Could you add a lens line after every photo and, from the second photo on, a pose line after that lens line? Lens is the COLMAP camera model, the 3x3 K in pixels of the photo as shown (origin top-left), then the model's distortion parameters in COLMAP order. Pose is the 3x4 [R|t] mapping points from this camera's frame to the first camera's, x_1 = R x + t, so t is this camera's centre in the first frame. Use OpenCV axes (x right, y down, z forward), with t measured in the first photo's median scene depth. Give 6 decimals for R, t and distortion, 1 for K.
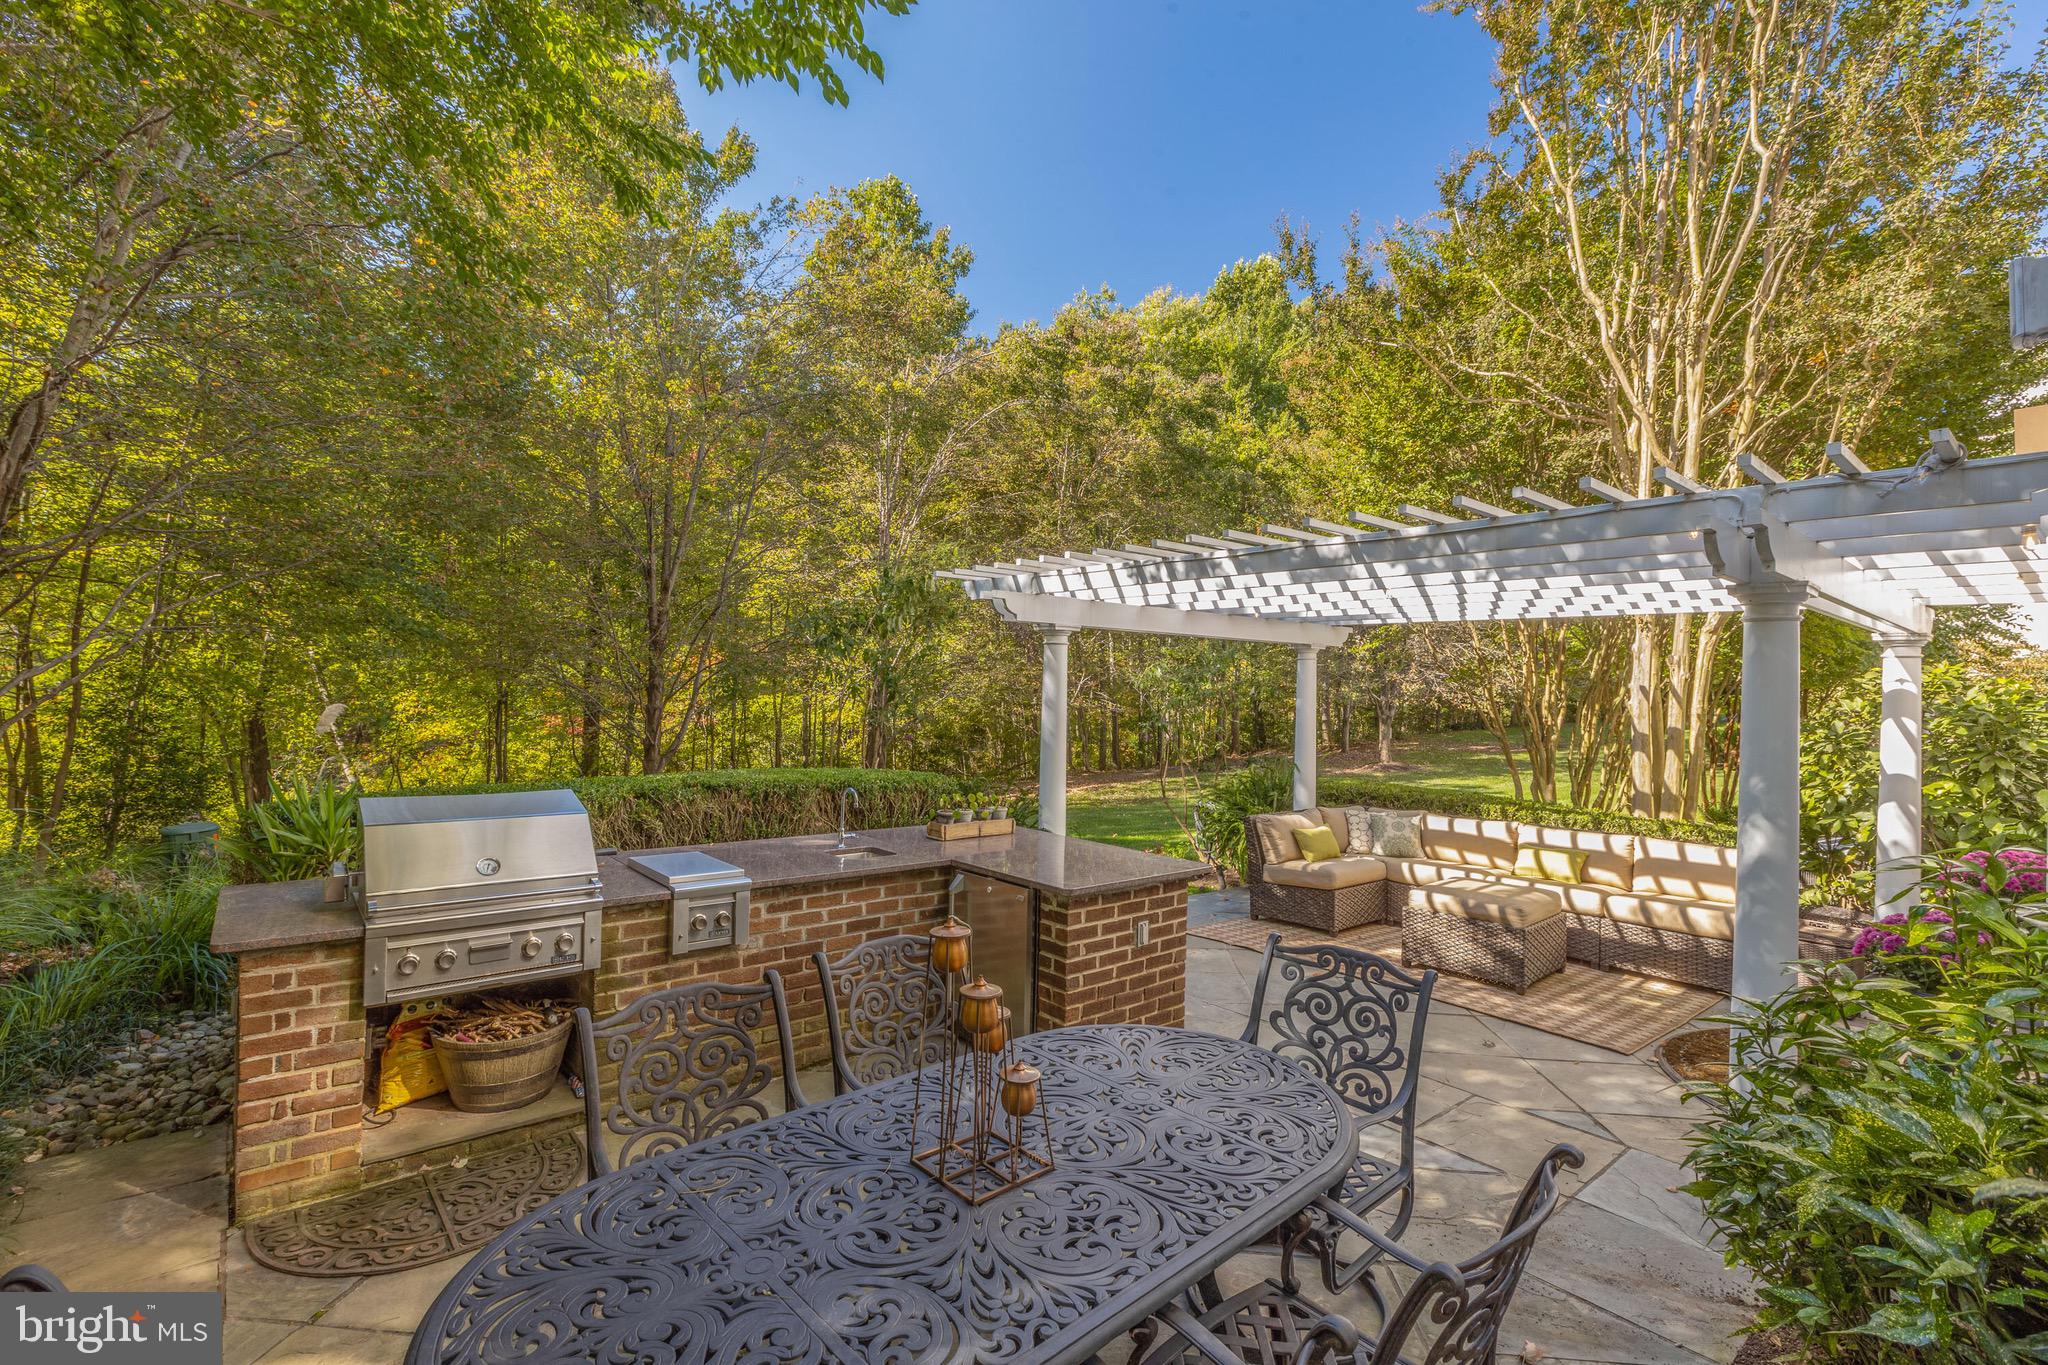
lens RADIAL K [[908.3, 0, 1012.6], [0, 908.3, 679.7], [0, 0, 1]] dist [0.001397, -0.000031]
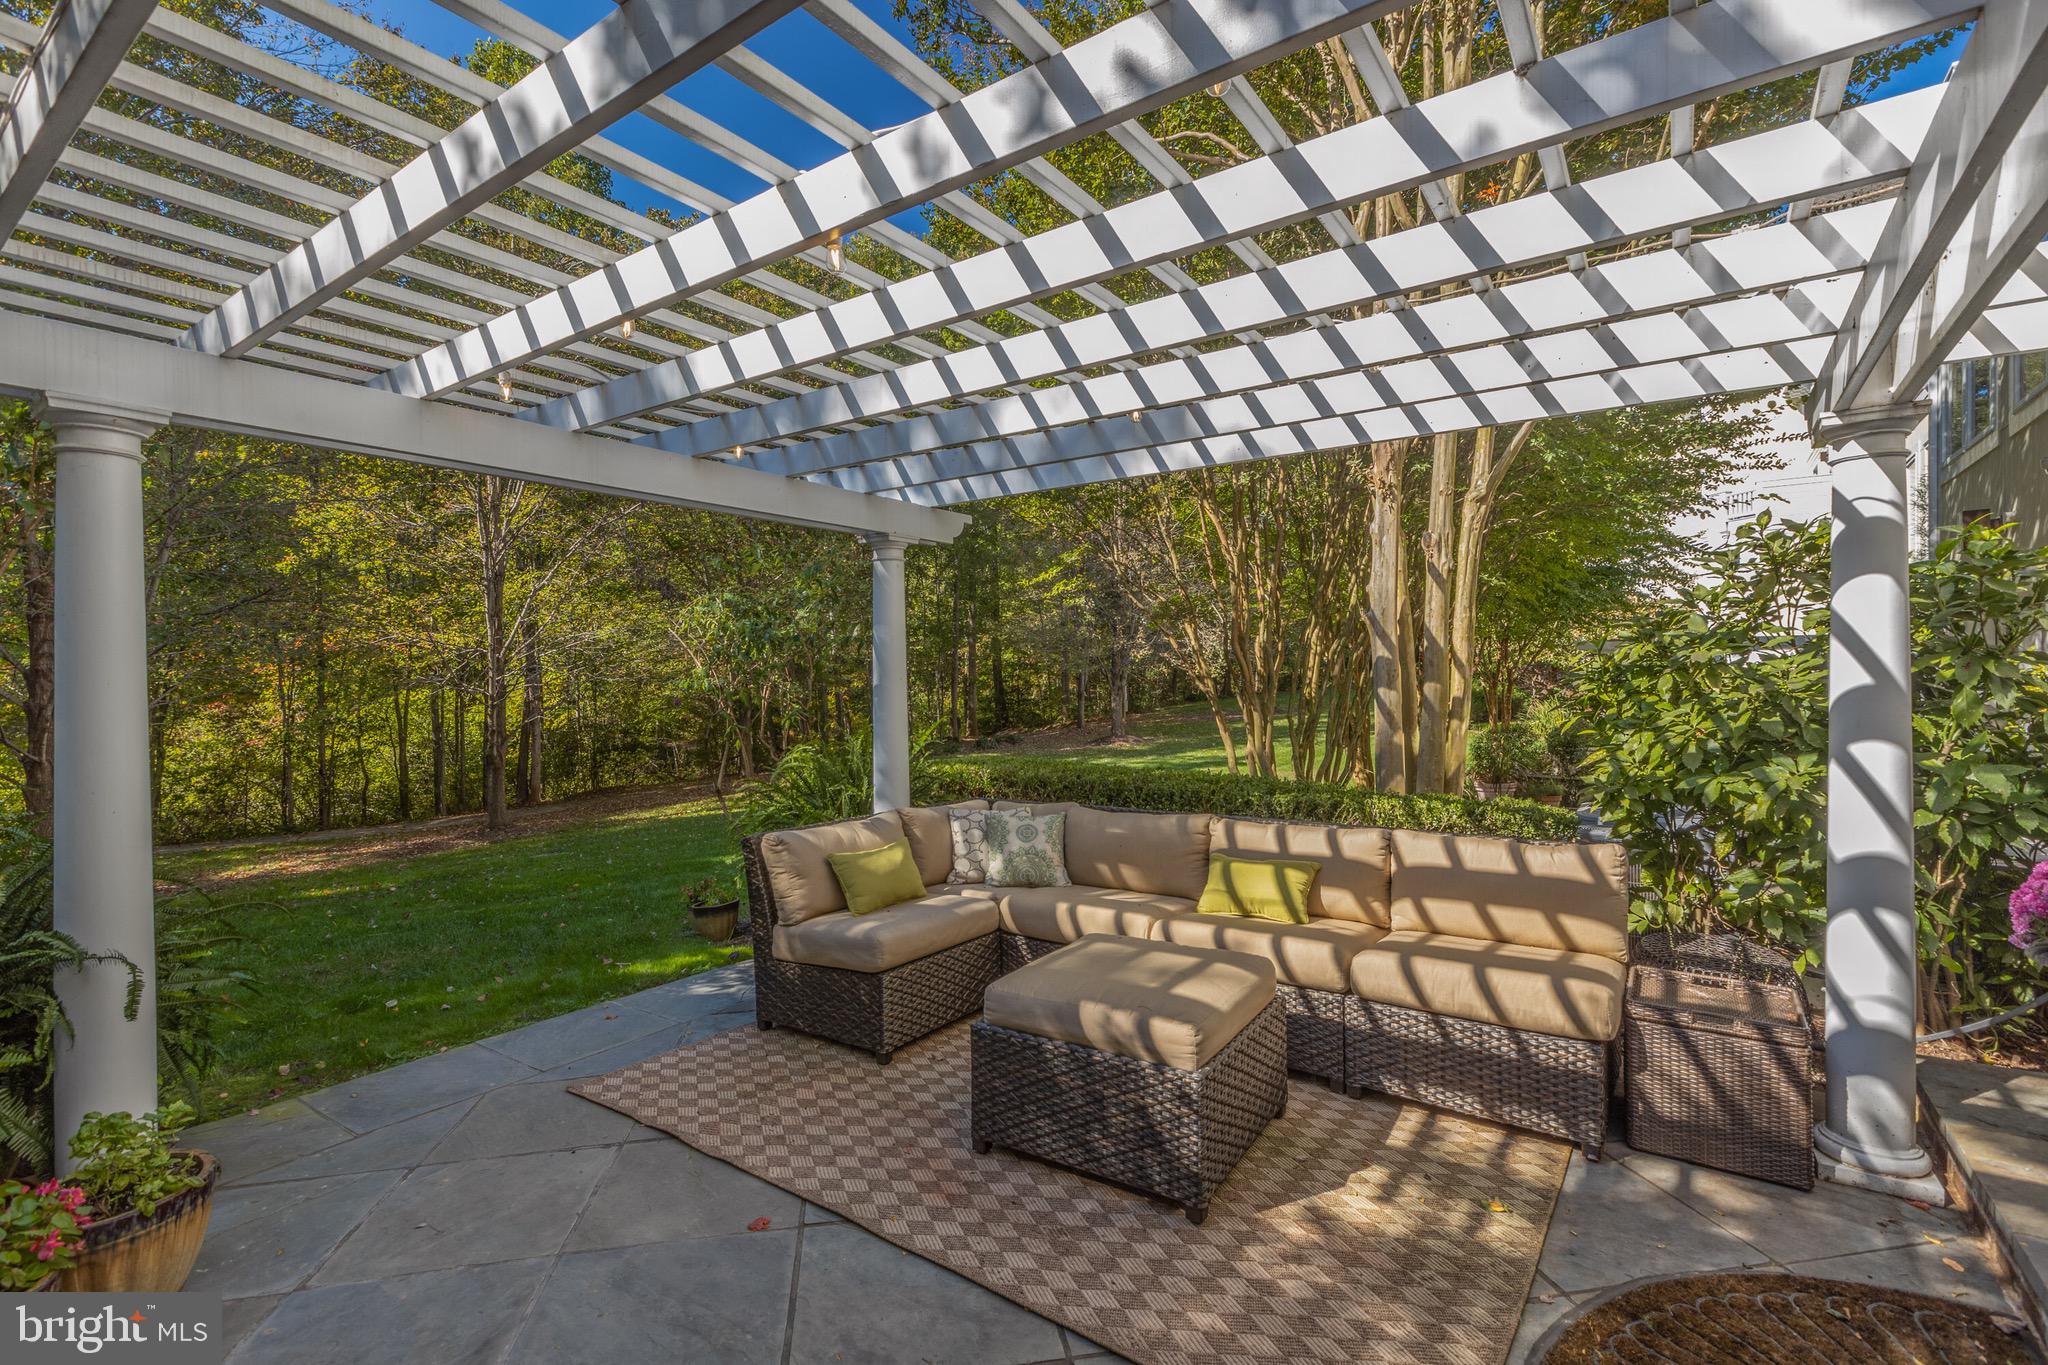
lens RADIAL K [[936.4, 0, 1027.5], [0, 936.4, 684.8], [0, 0, 1]] dist [0.001603, 0.000058]
pose [[0.960472, -0.019822, 0.277669, 0.288477], [0.017578, 0.999790, 0.010566, 0.065485], [-0.277820, -0.005267, 0.960619, 0.469428]]
